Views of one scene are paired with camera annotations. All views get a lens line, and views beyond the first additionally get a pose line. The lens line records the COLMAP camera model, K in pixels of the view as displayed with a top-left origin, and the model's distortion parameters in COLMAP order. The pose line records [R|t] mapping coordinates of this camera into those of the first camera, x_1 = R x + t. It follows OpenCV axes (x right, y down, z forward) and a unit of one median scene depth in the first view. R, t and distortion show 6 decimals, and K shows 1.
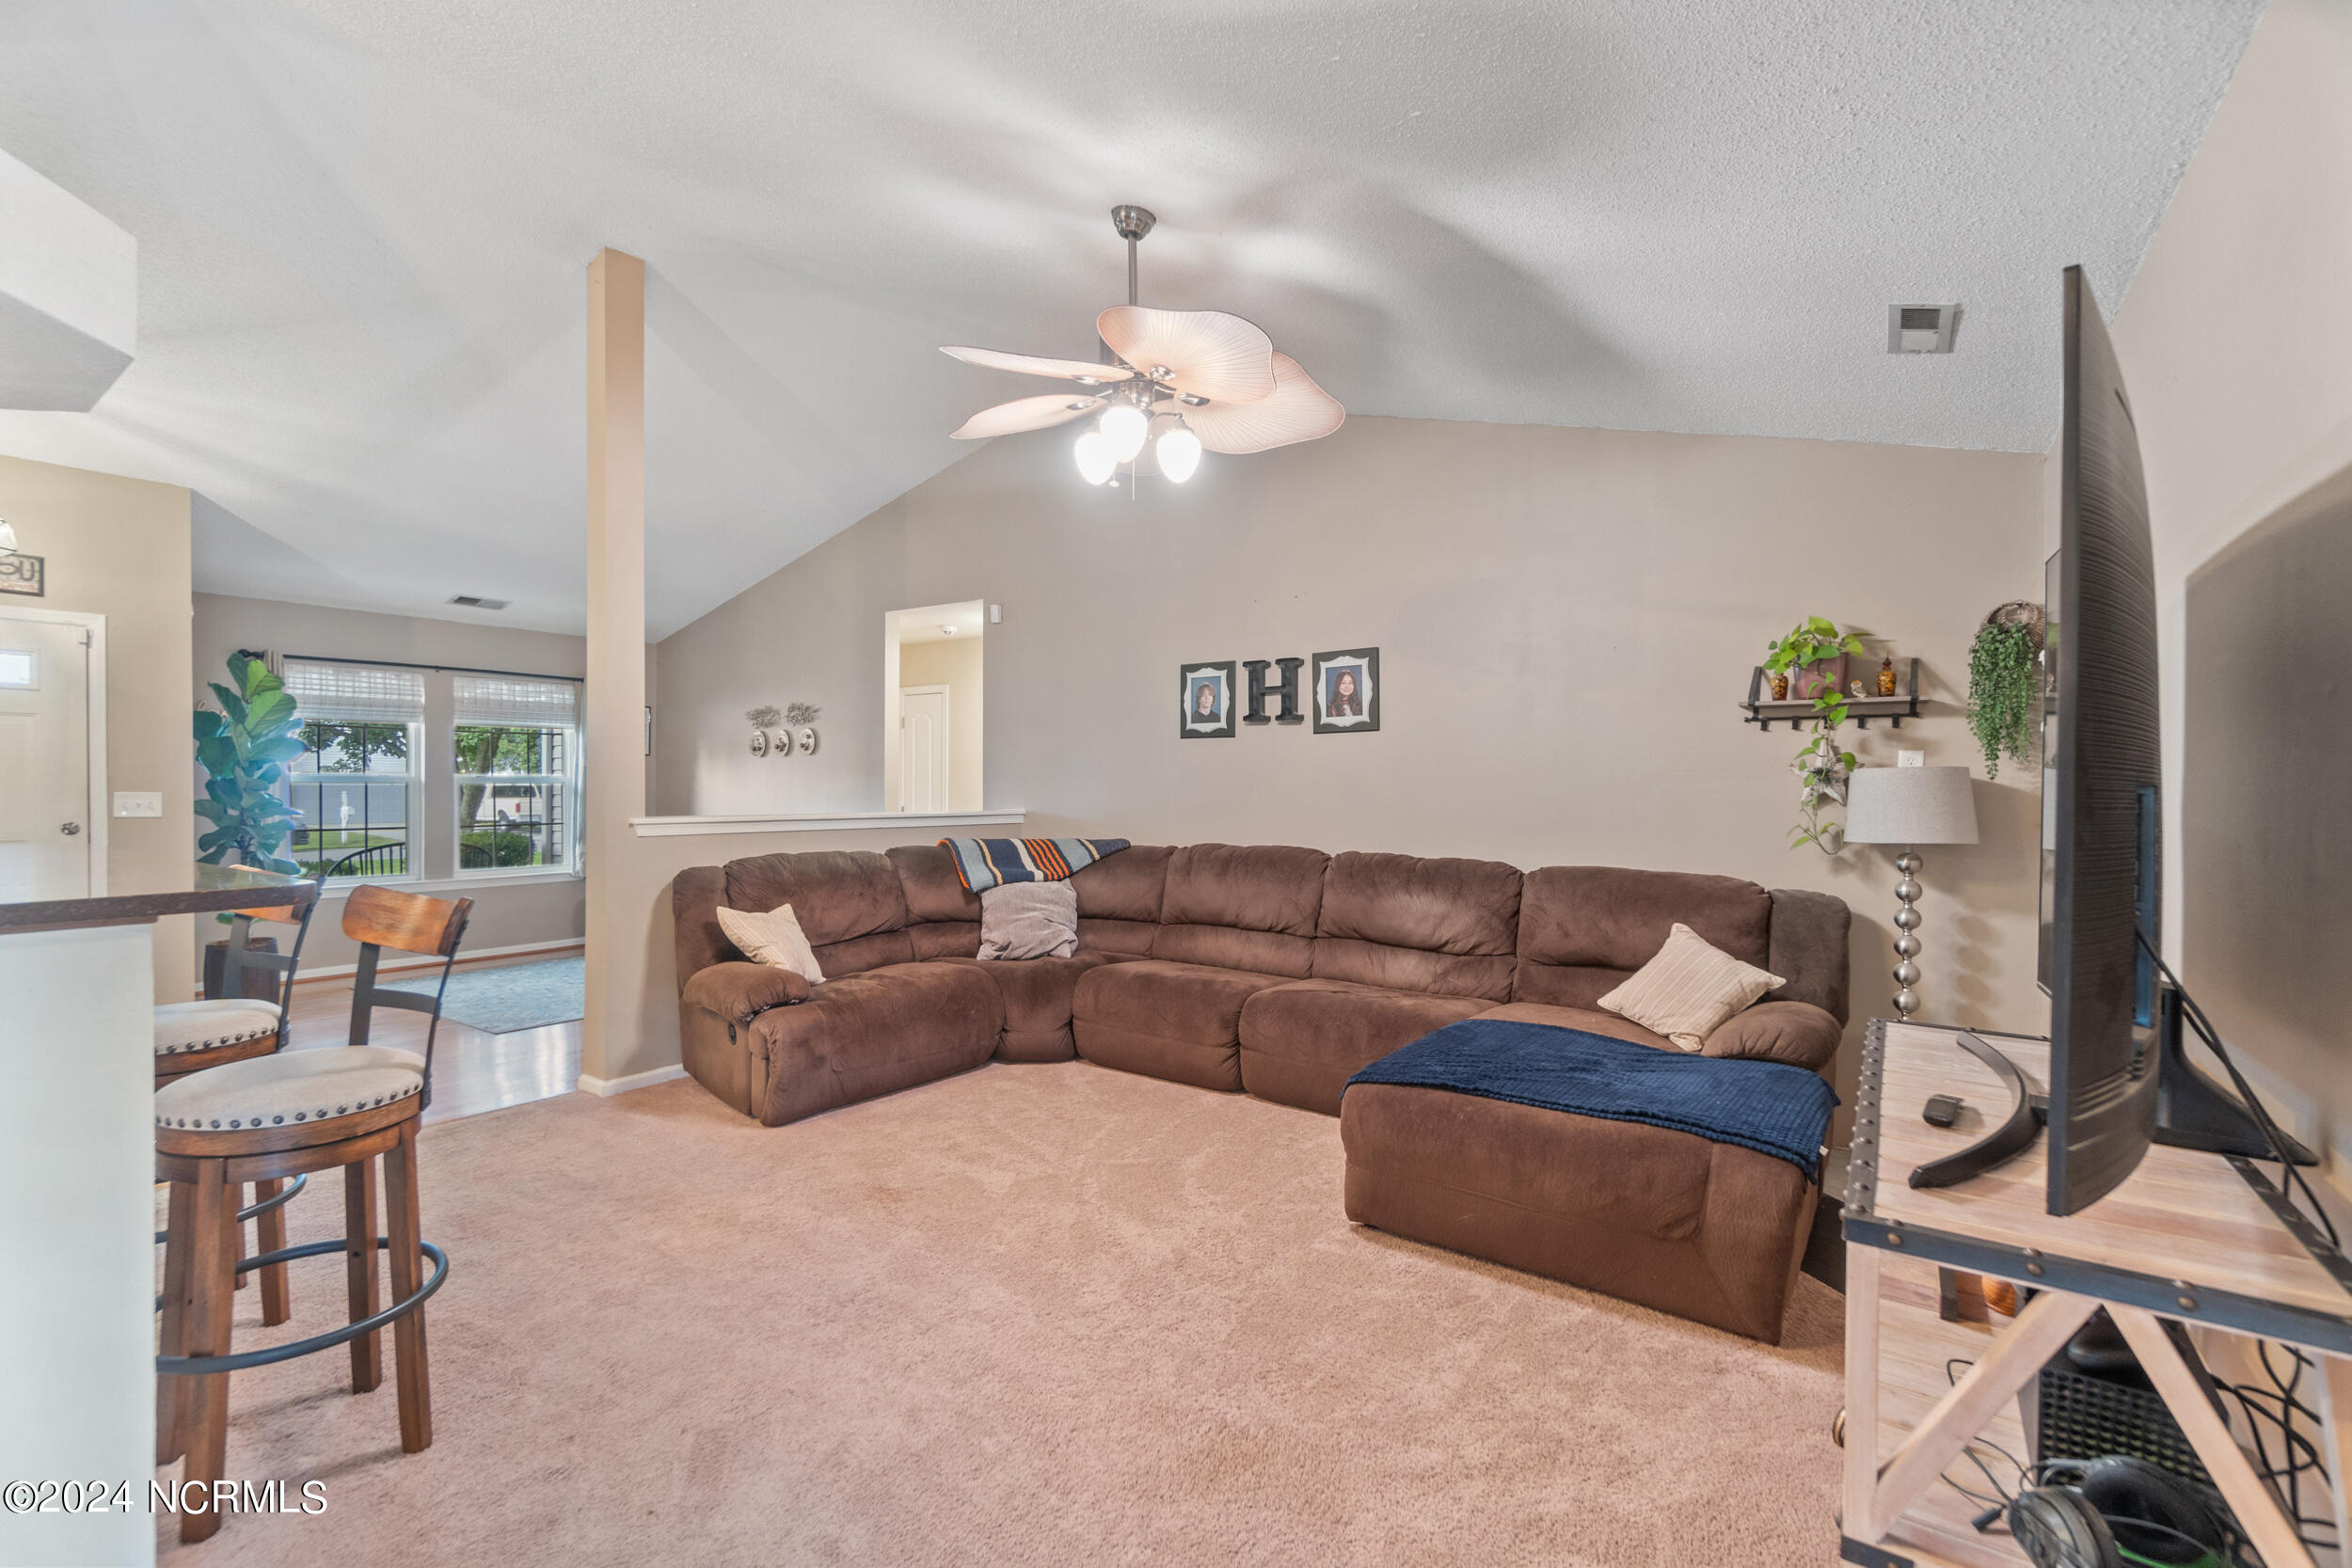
lens RADIAL K [[1024.6, 0, 1166.5], [0, 1024.6, 800.0], [0, 0, 1]] dist [-0.005995, 0.000651]
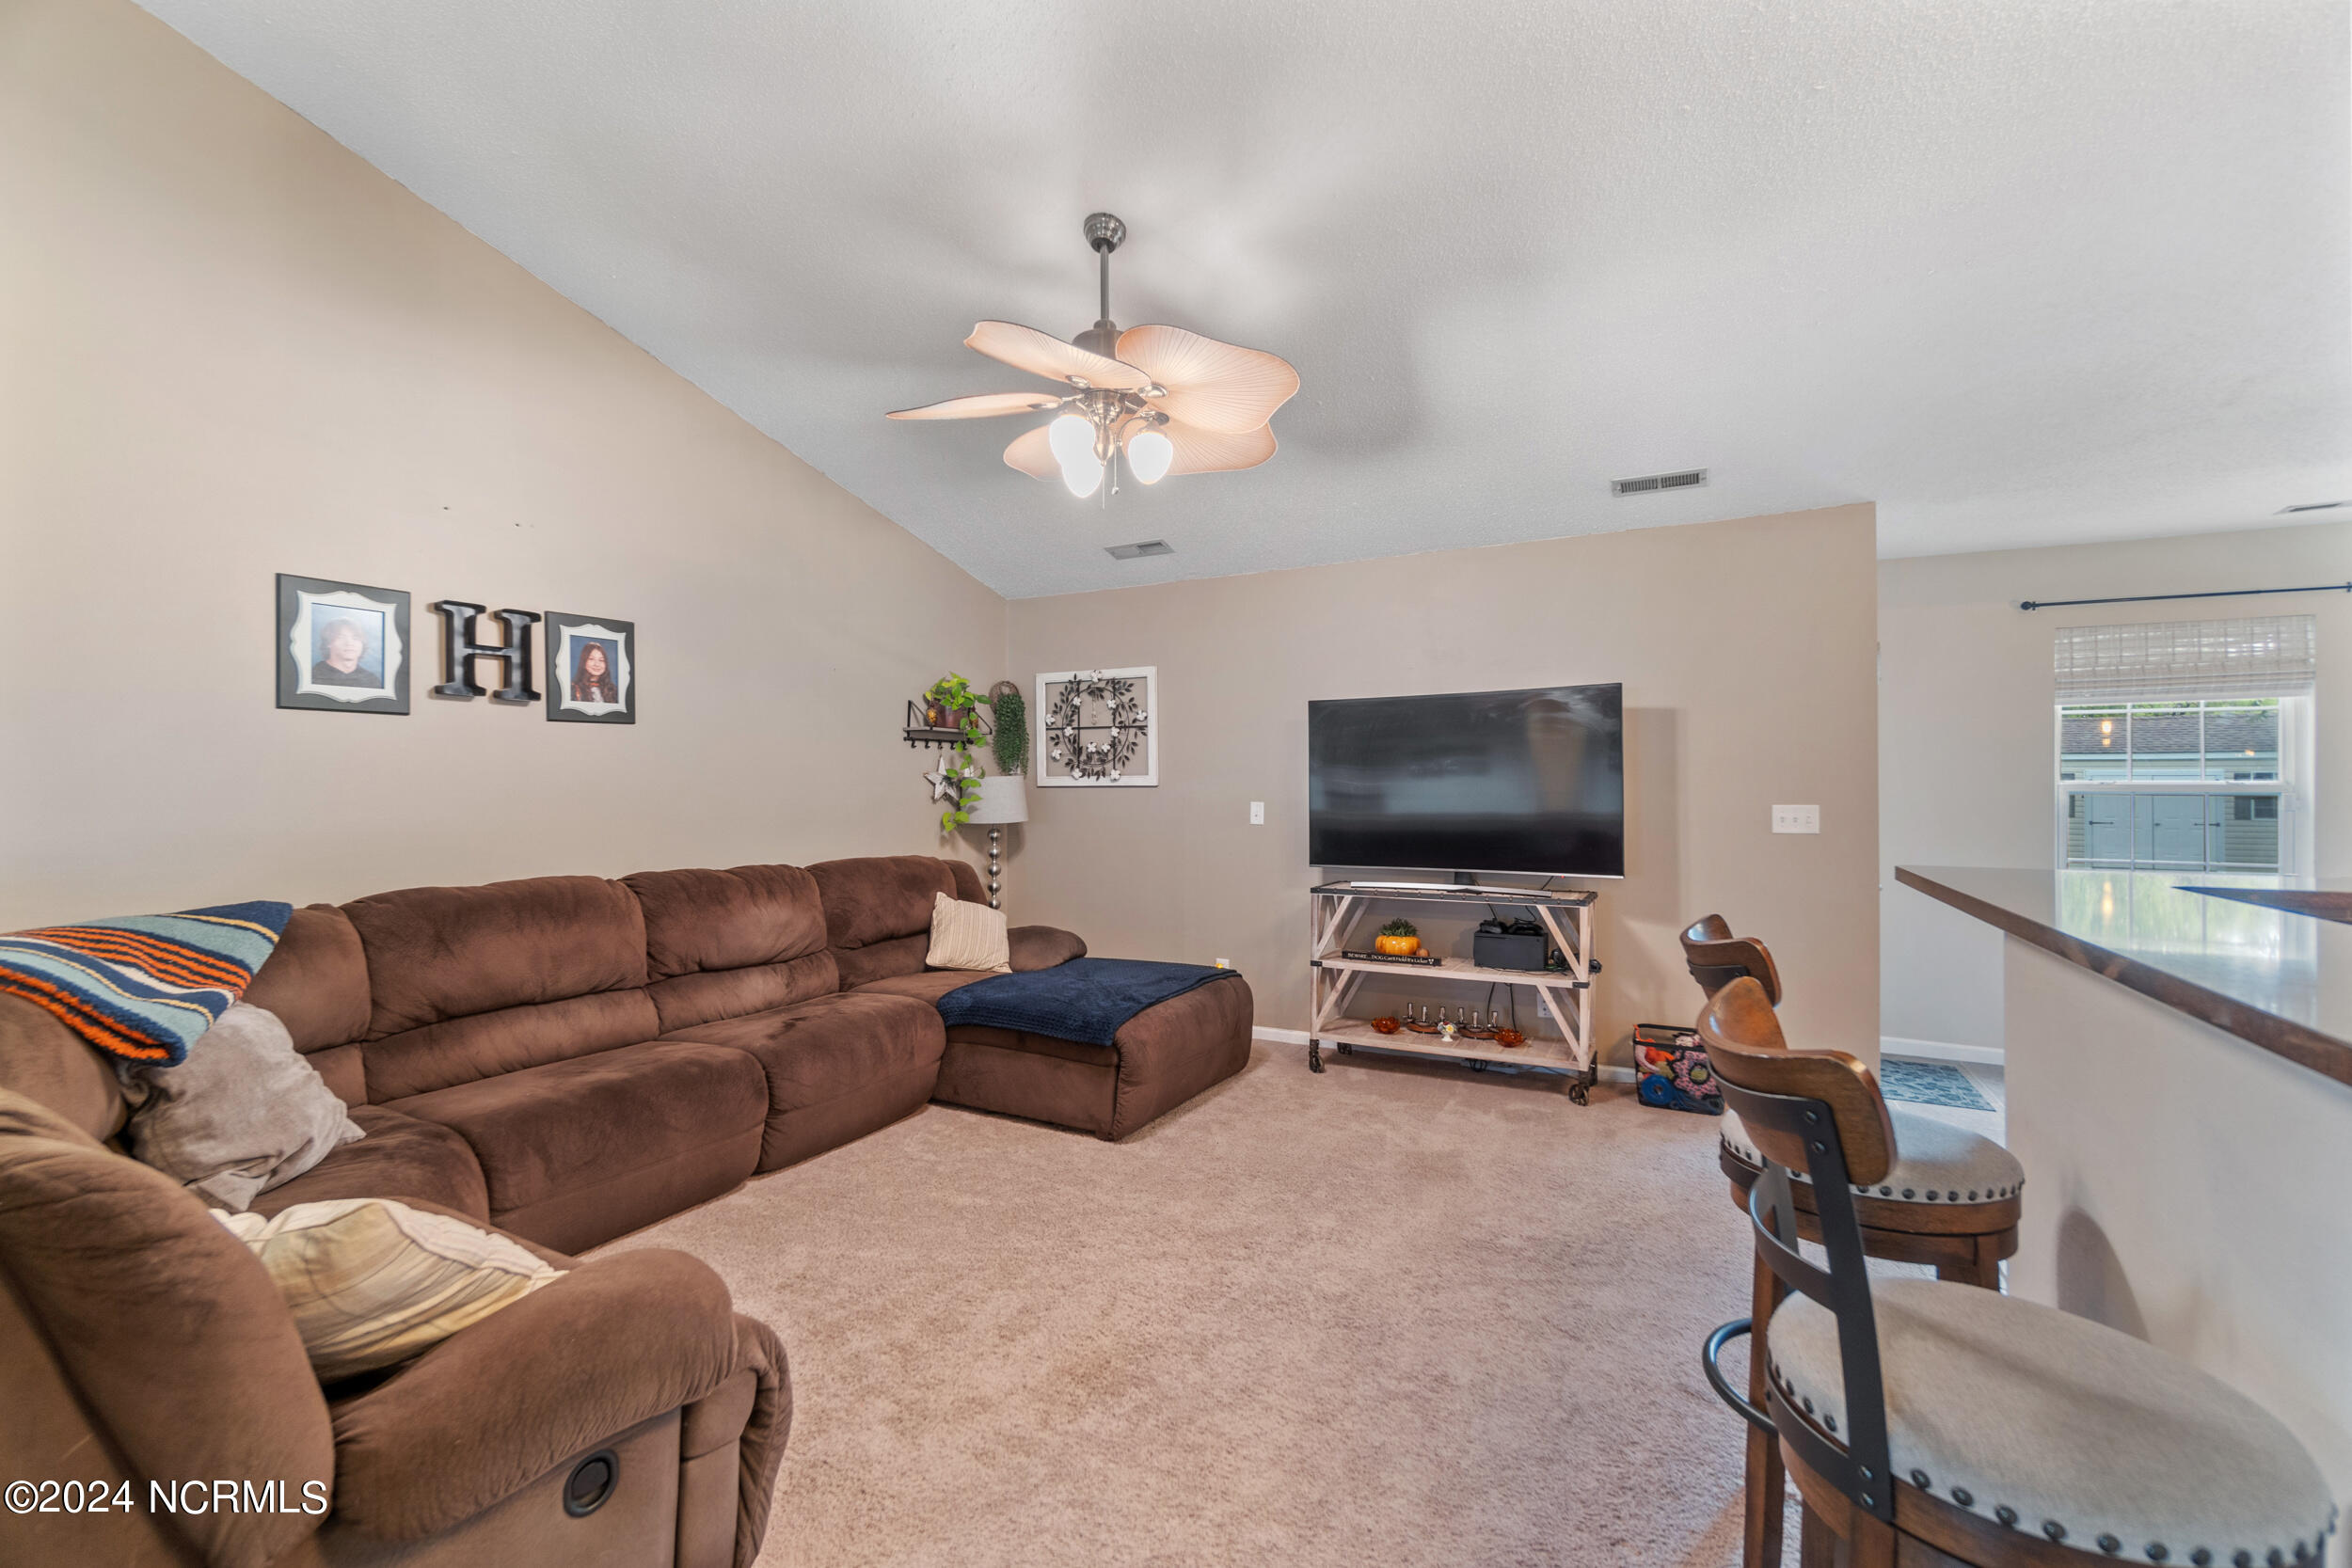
lens RADIAL K [[1024.6, 0, 1161.9], [0, 1024.6, 789.8], [0, 0, 1]] dist [-0.005995, 0.000651]
pose [[-0.127302, -0.006256, 0.991844, -0.646701], [0.020175, 0.999757, 0.008896, -0.013538], [-0.991659, 0.021143, -0.127145, 0.672070]]
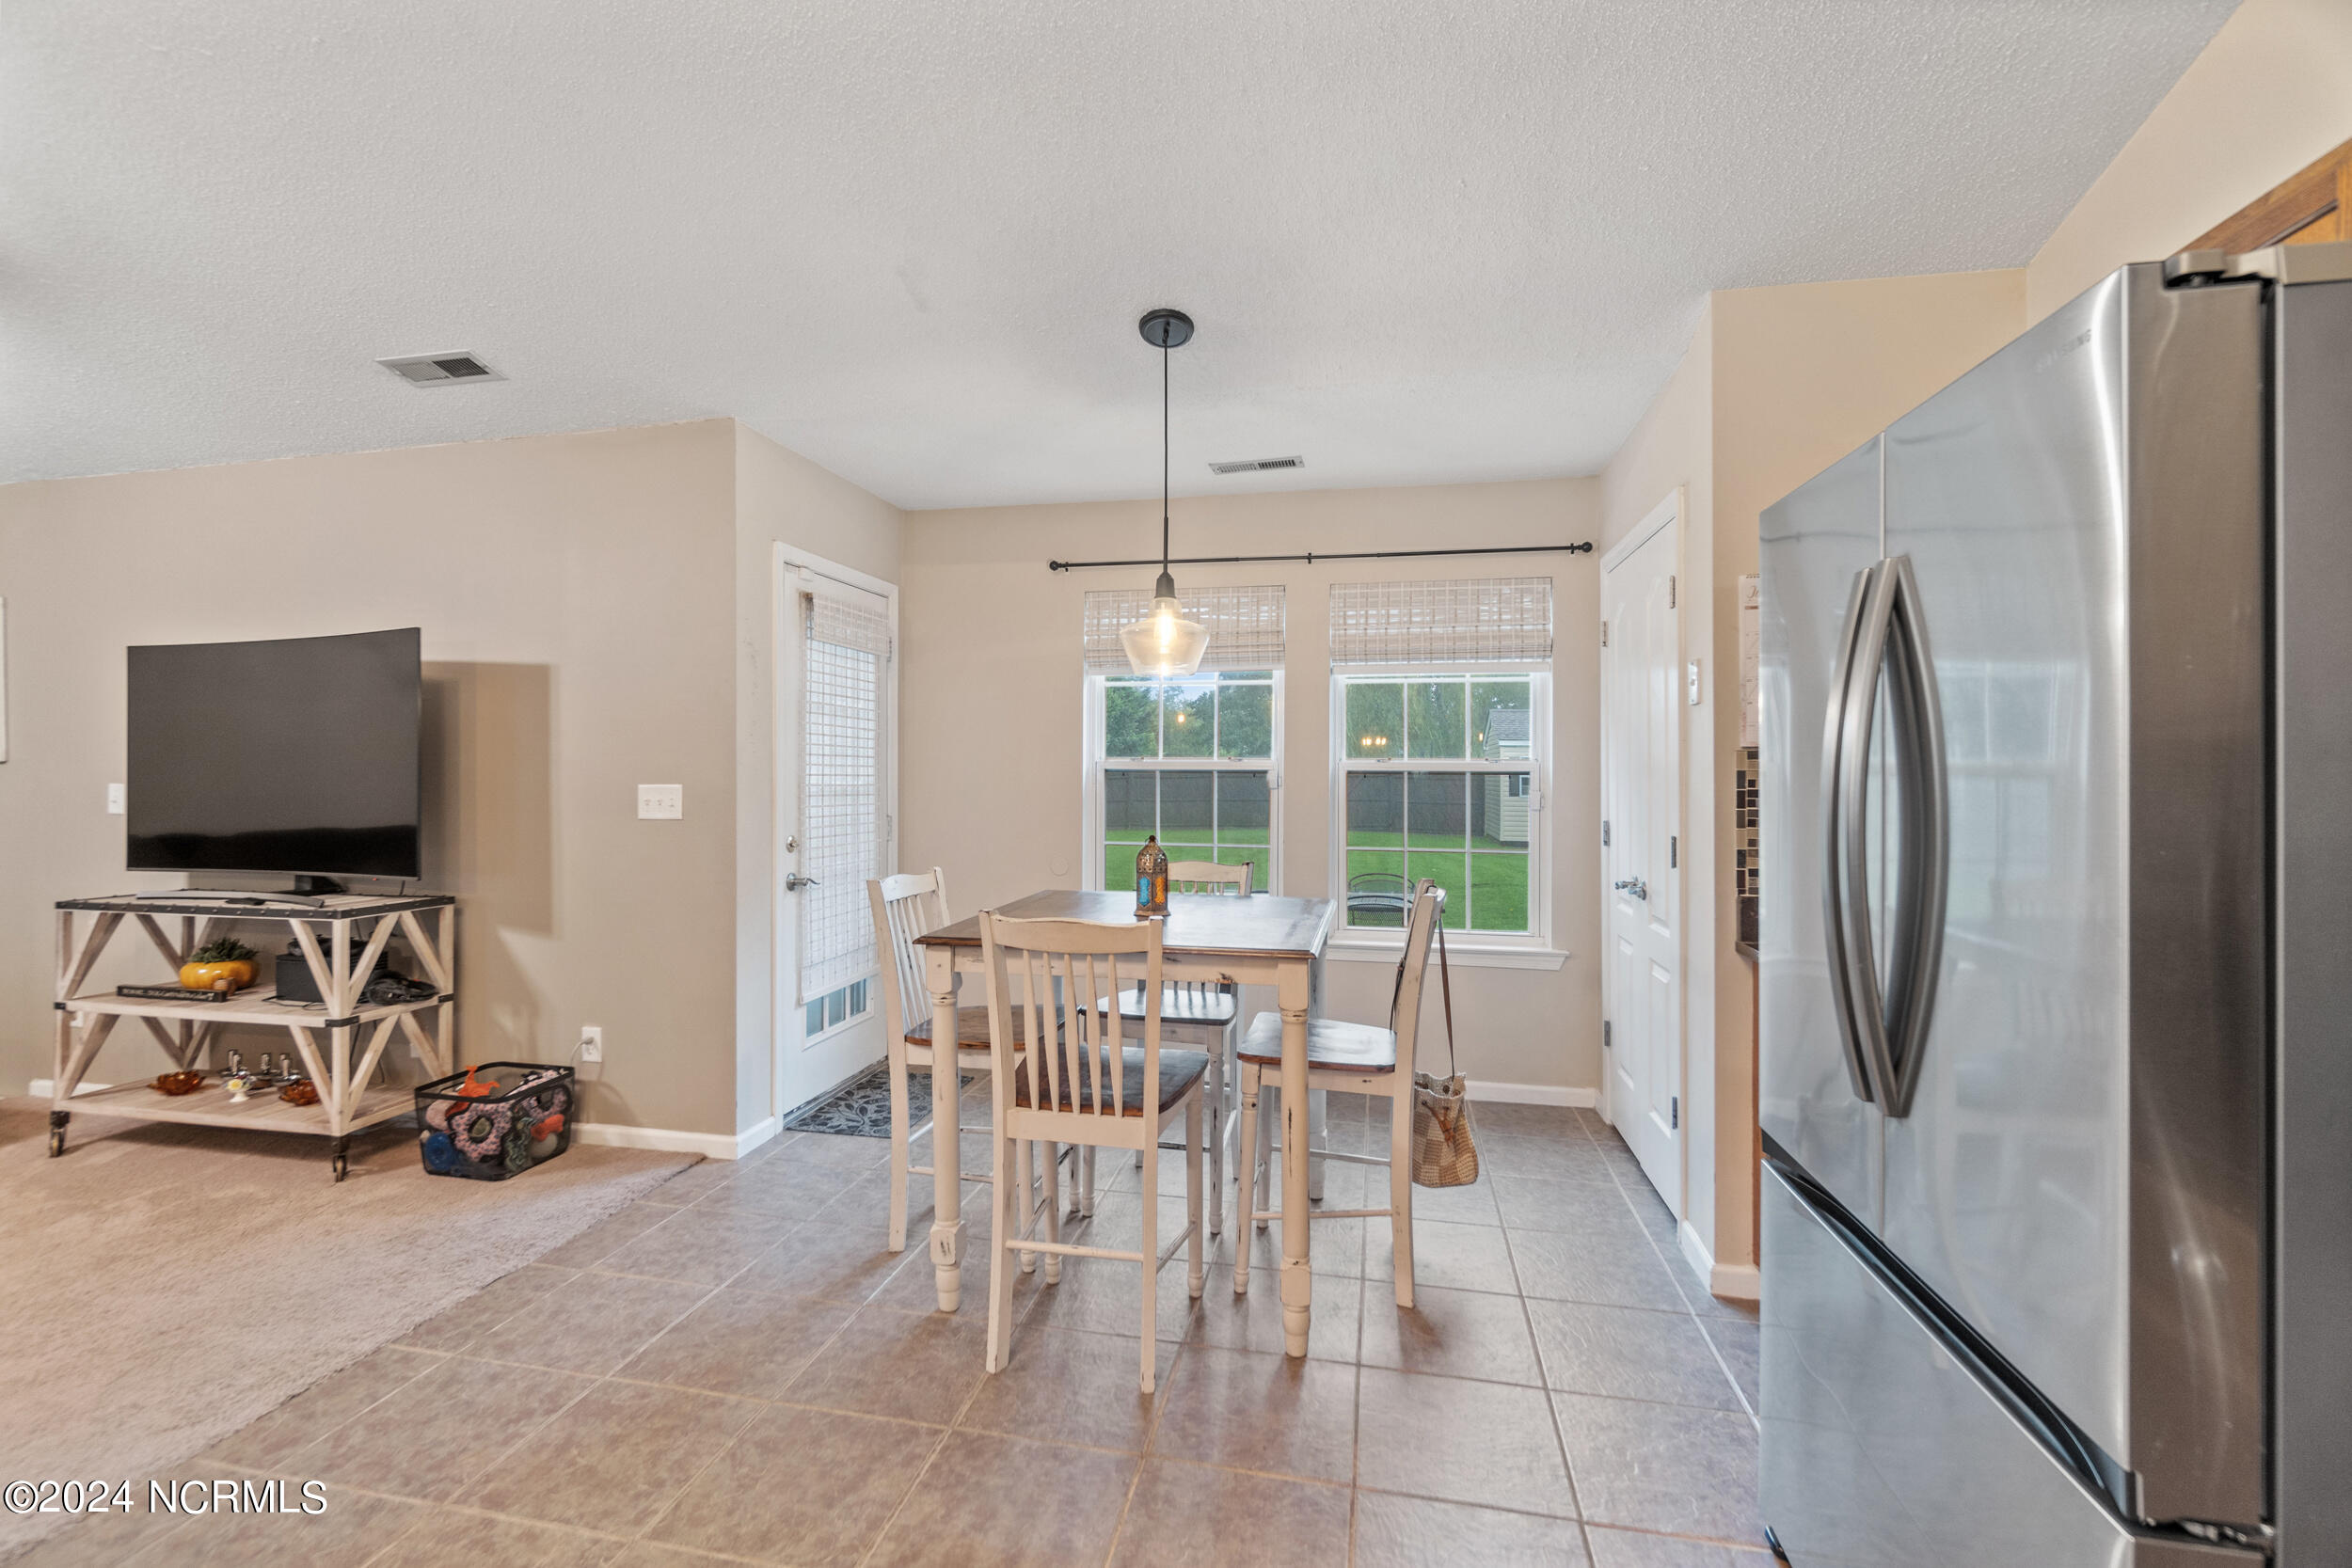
lens RADIAL K [[1024.6, 0, 1165.3], [0, 1024.6, 774.7], [0, 0, 1]] dist [-0.005995, 0.000651]
pose [[-0.395815, -0.007991, 0.918296, -0.645030], [0.017297, 0.999720, 0.016155, 0.005378], [-0.918167, 0.022279, -0.395566, -0.001663]]
